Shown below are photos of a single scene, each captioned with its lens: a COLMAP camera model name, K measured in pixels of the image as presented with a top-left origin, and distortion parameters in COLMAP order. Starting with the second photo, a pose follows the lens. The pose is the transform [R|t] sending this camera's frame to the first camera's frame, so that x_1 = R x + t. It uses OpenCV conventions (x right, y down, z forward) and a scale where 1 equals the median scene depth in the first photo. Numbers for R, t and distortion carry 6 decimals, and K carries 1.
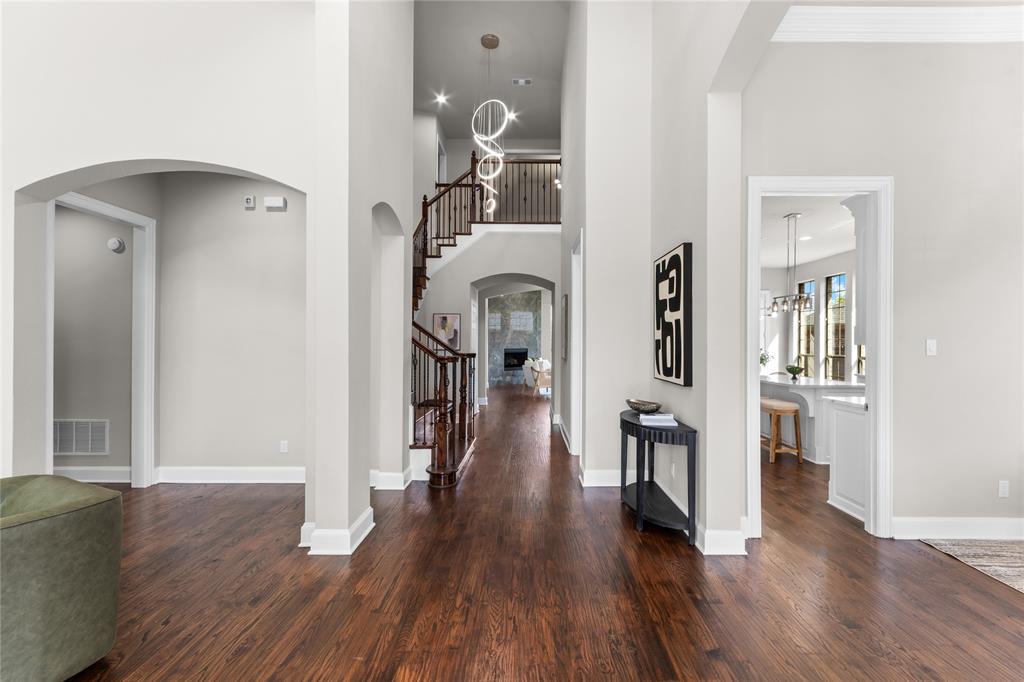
lens RADIAL K [[447.3, 0, 531.4], [0, 447.3, 339.9], [0, 0, 1]] dist [-0.001303, -0.000191]
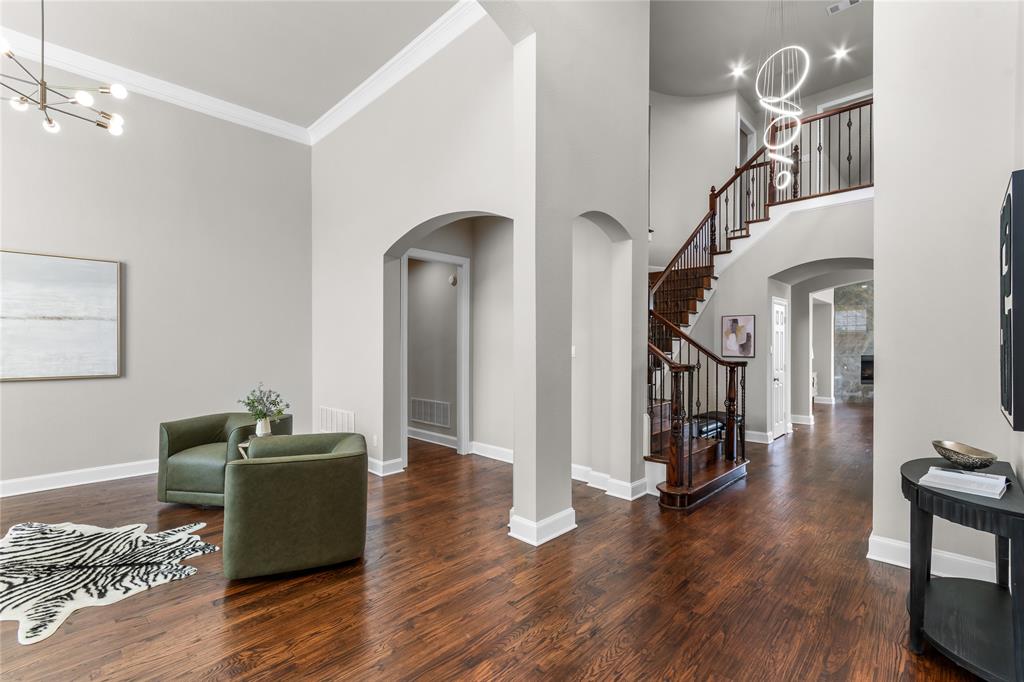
lens RADIAL K [[447.3, 0, 513.9], [0, 447.3, 345.6], [0, 0, 1]] dist [-0.001303, -0.000191]
pose [[0.717501, -0.003669, -0.696547, 0.196329], [0.005432, 0.999985, 0.000327, -0.004182], [0.696536, -0.004018, 0.717511, 0.117181]]
